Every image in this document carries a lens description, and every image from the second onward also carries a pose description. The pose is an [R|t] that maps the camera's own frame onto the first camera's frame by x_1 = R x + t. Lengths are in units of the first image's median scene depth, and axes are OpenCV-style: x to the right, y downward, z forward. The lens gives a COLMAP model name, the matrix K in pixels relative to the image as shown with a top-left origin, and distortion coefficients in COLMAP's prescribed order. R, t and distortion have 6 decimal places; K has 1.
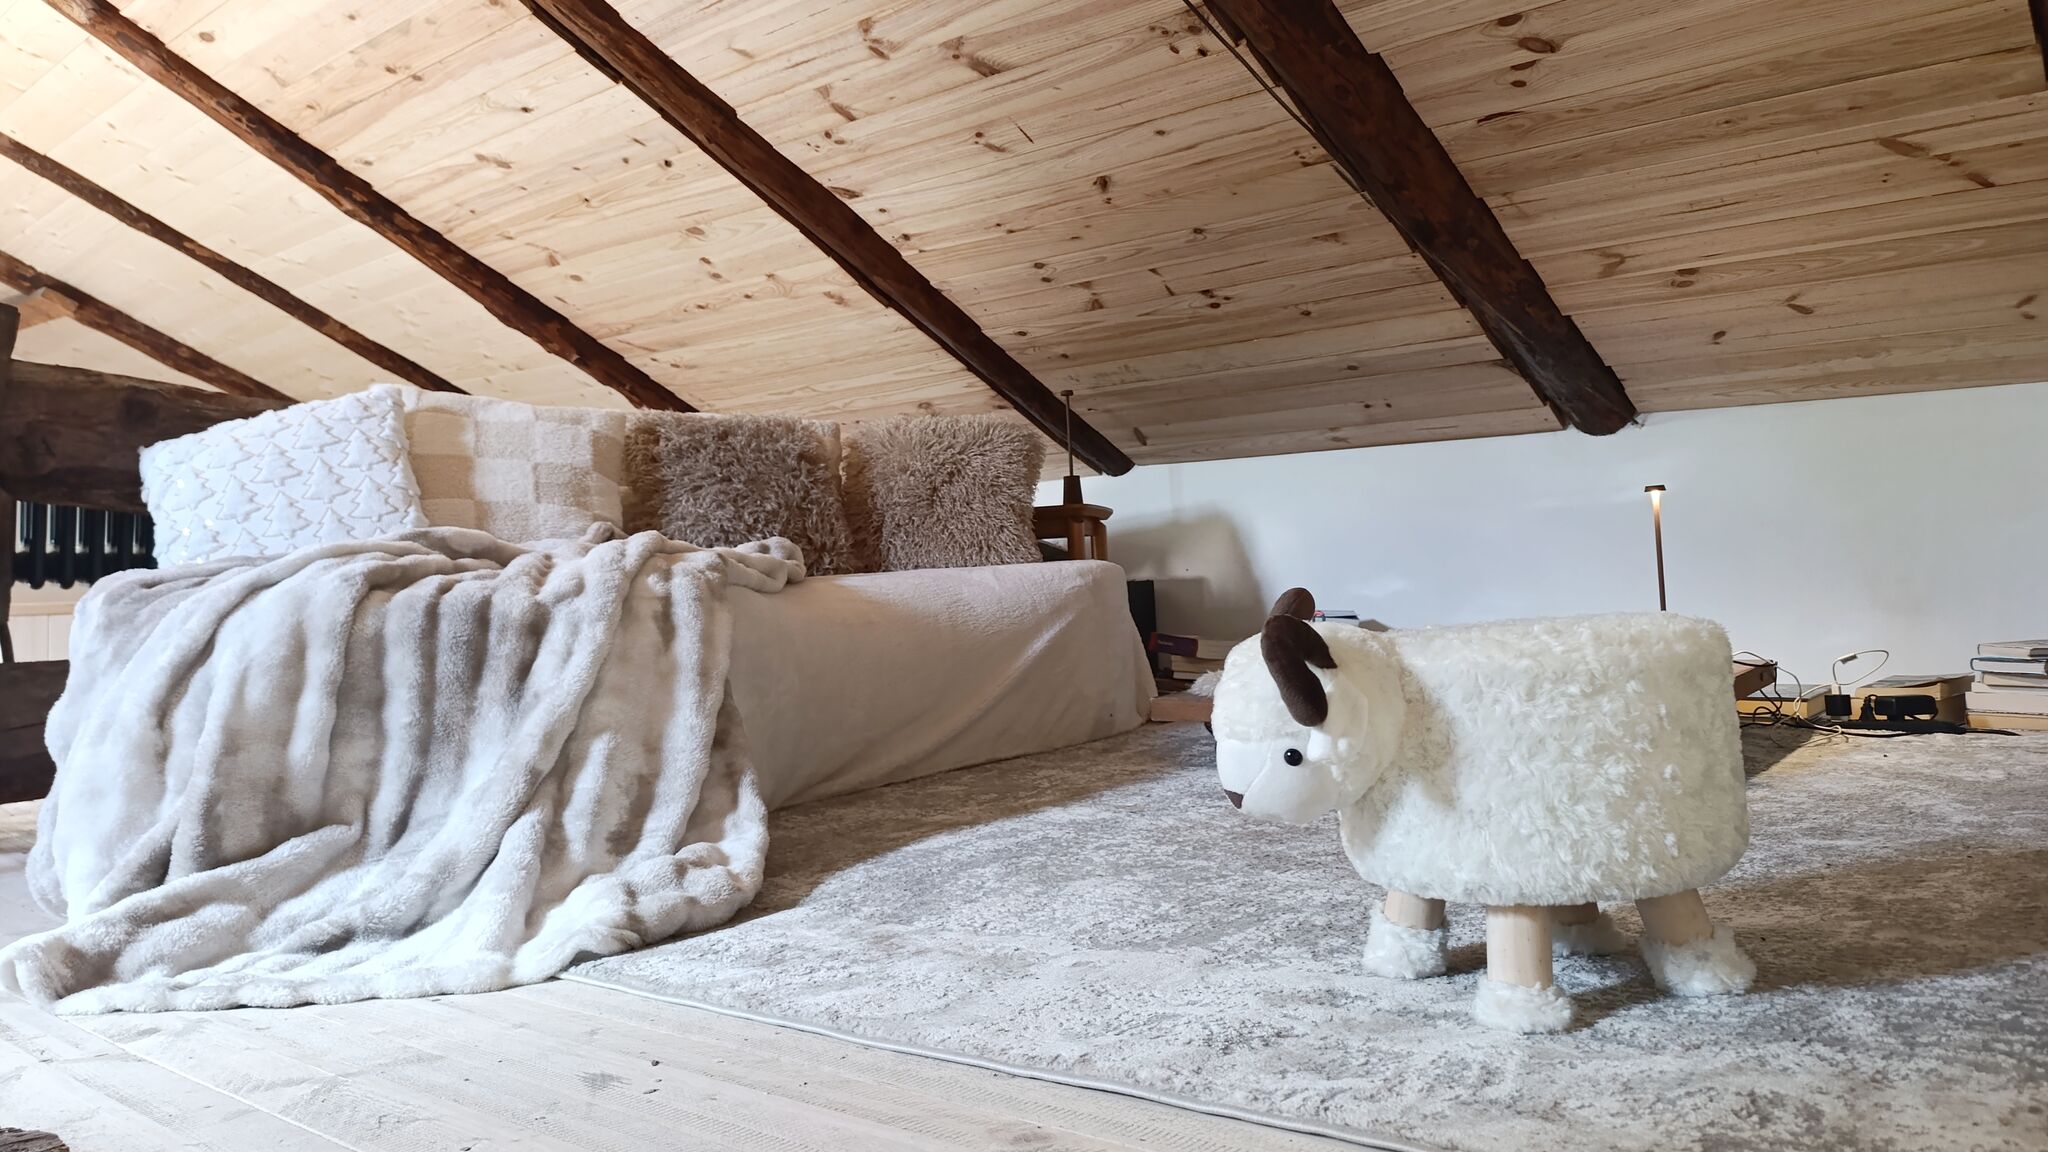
lens RADIAL K [[1430.9, 0, 1035.0], [0, 1430.9, 543.3], [0, 0, 1]] dist [0.041528, -0.048945]
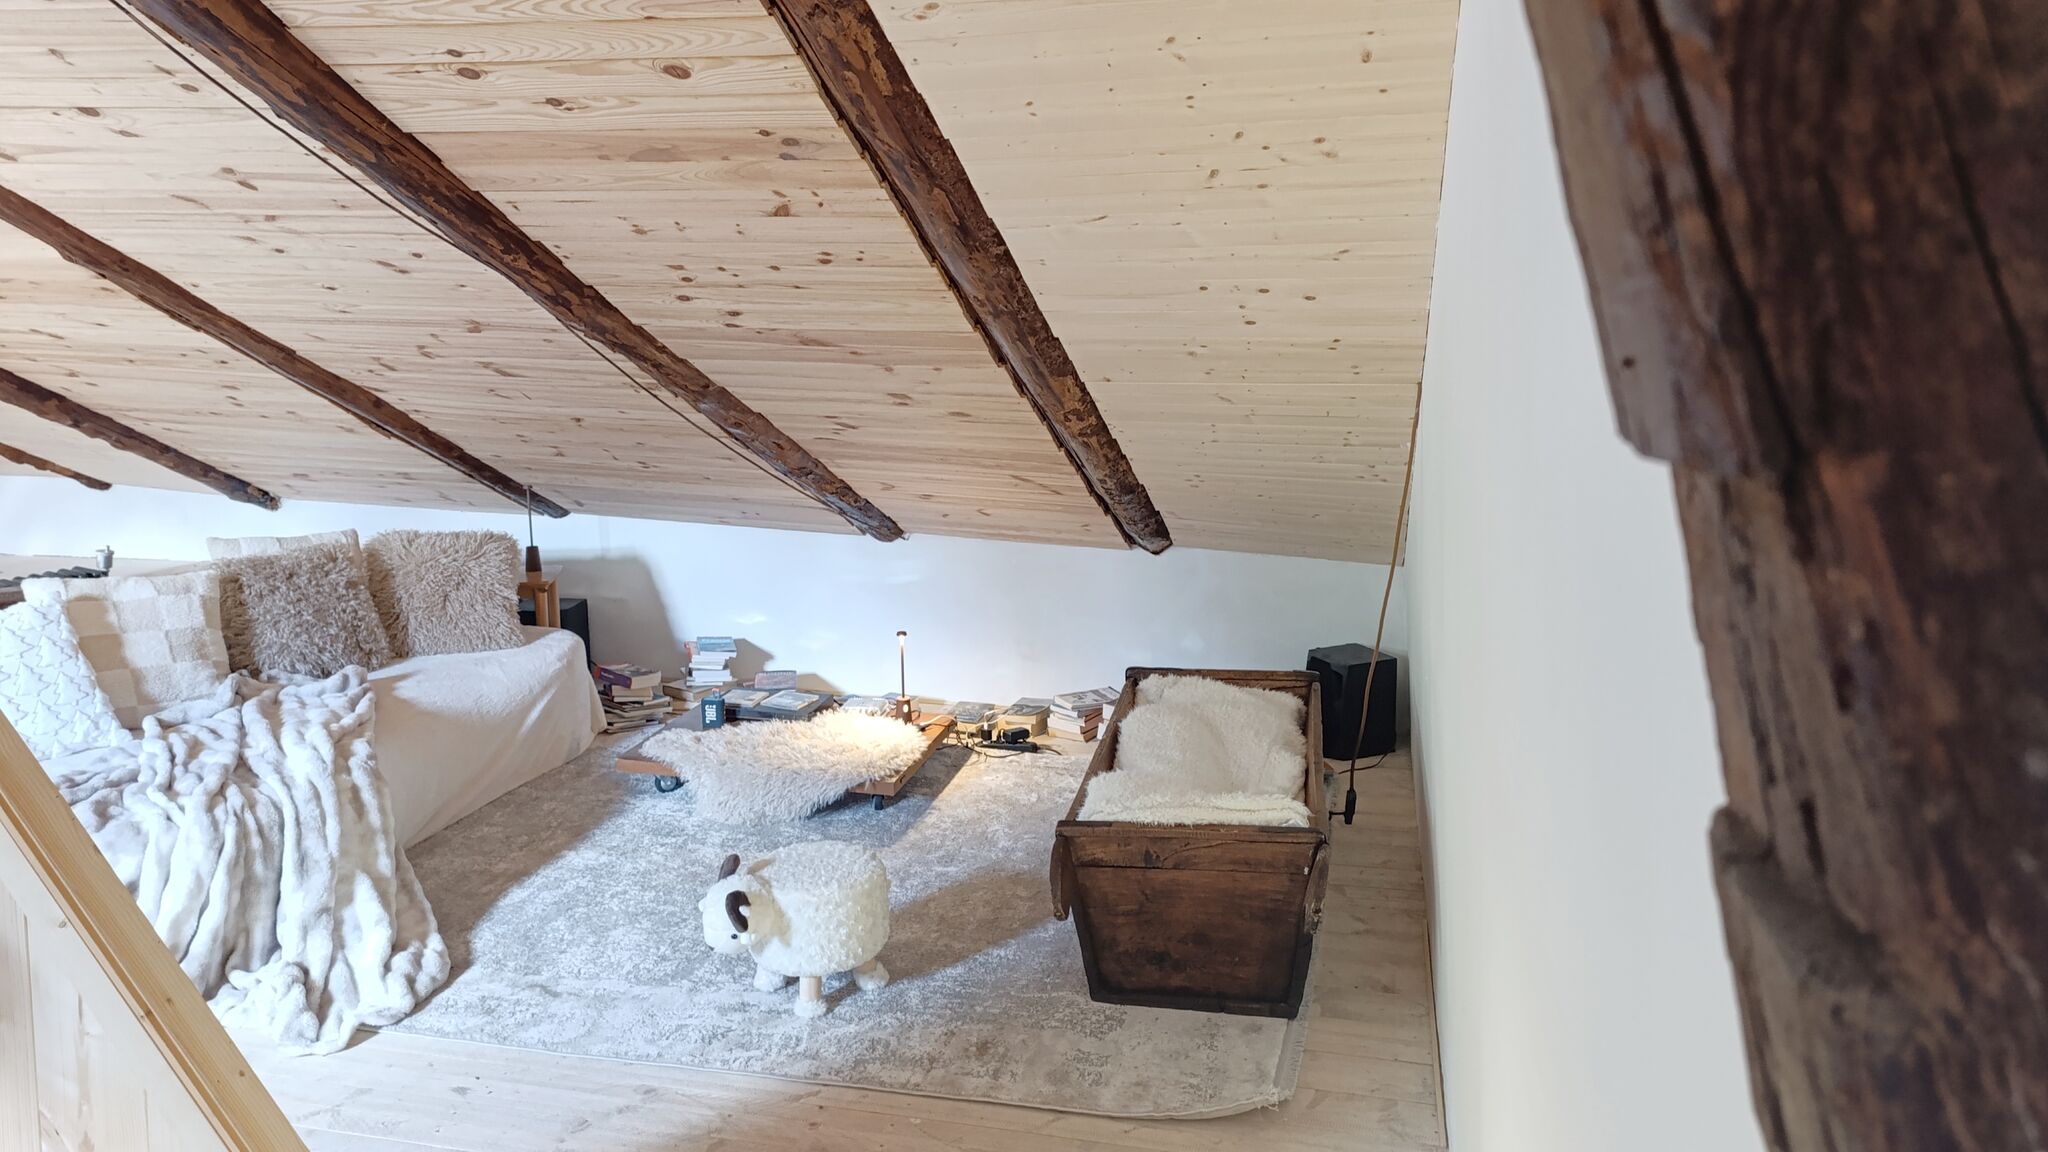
lens RADIAL K [[1430.9, 0, 1035.0], [0, 1430.9, 543.3], [0, 0, 1]] dist [0.041528, -0.048945]
pose [[0.901614, -0.026194, 0.431747, -0.330264], [-0.055031, 0.983106, 0.174566, -0.775273], [-0.429026, -0.181151, 0.884941, -1.092451]]
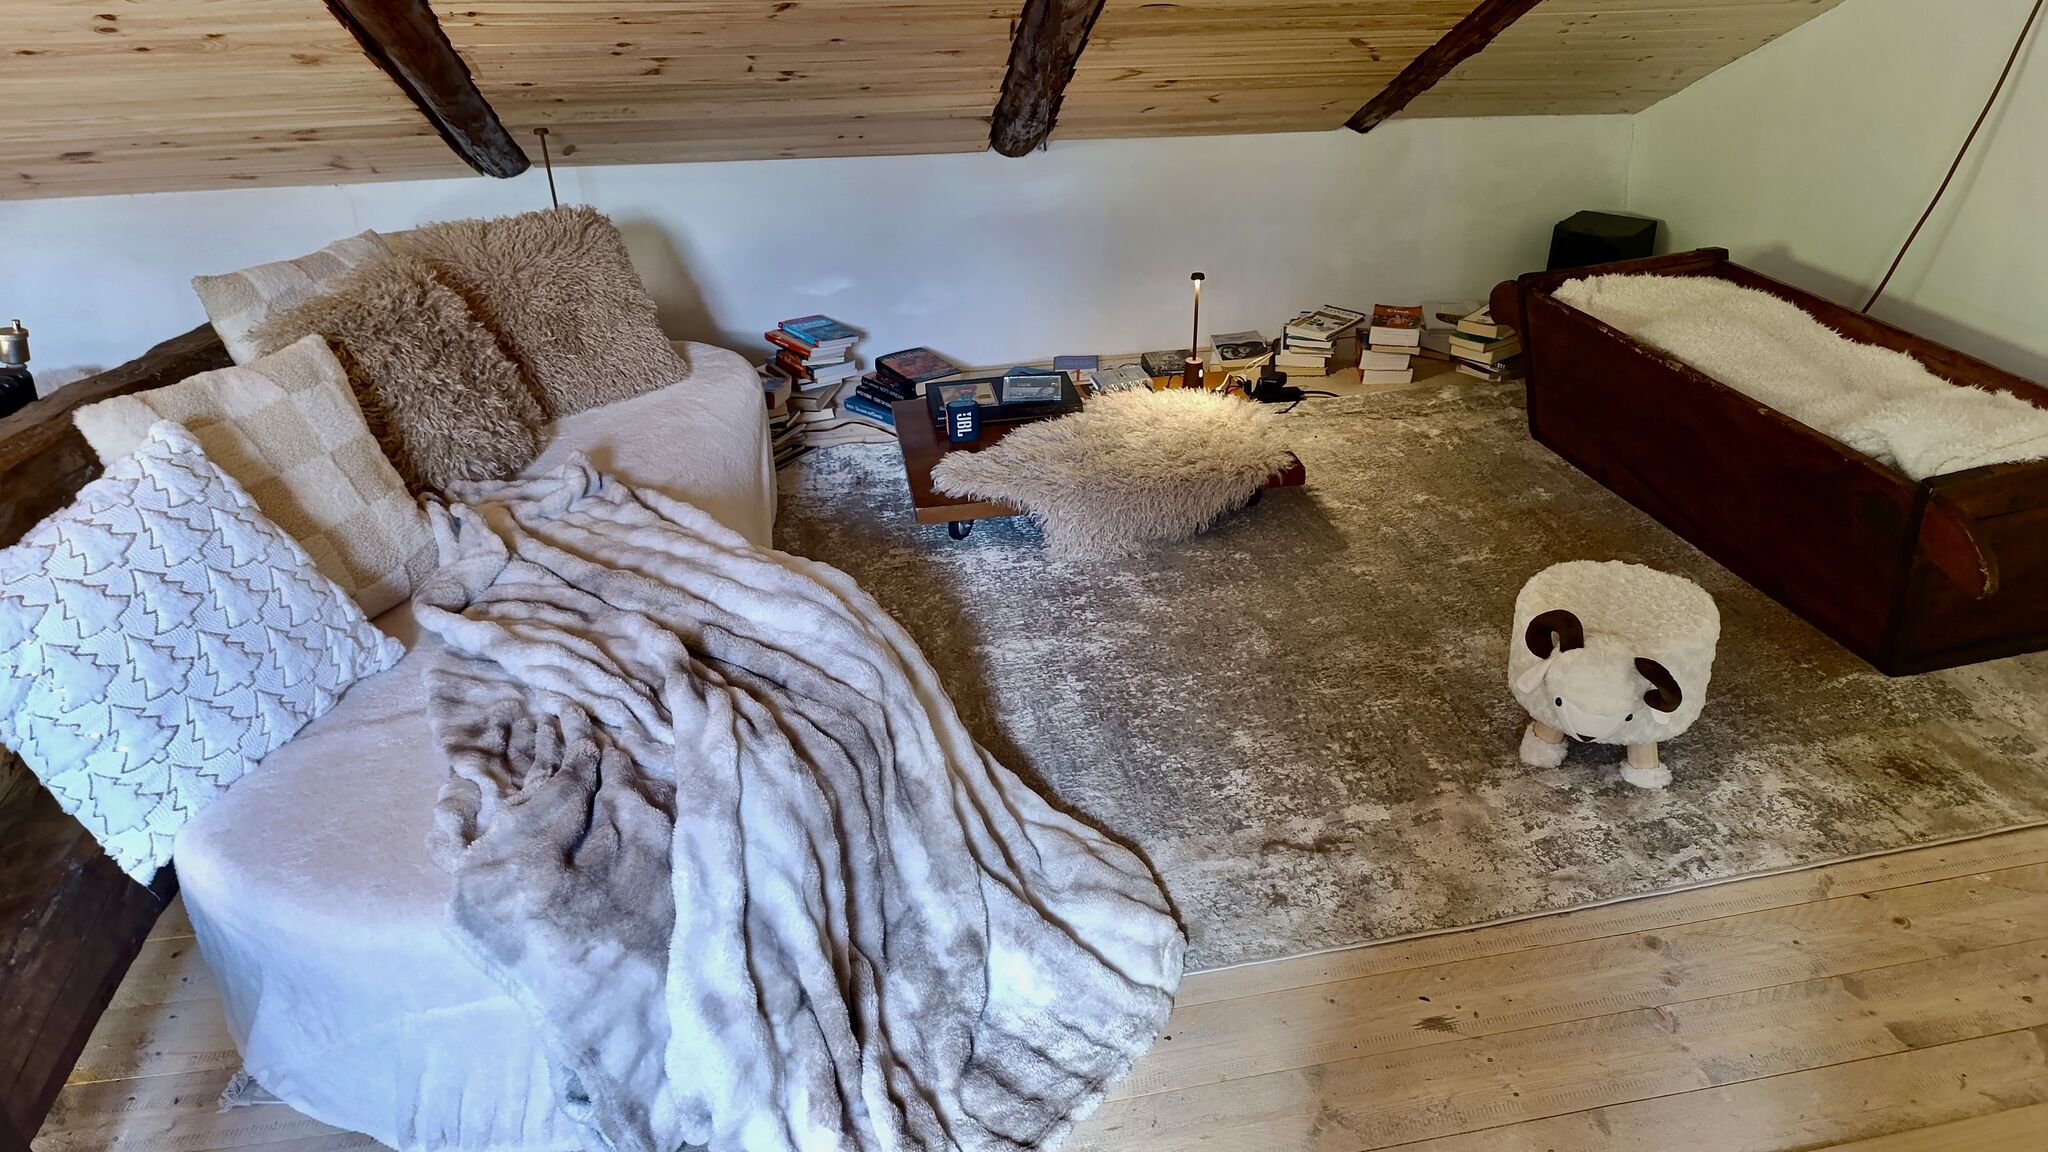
lens RADIAL K [[1430.9, 0, 1035.0], [0, 1430.9, 543.3], [0, 0, 1]] dist [0.041528, -0.048945]
pose [[0.604561, -0.323279, 0.728009, -1.261557], [-0.022633, 0.906602, 0.421380, -0.620830], [-0.796237, -0.271227, 0.540779, 0.476662]]
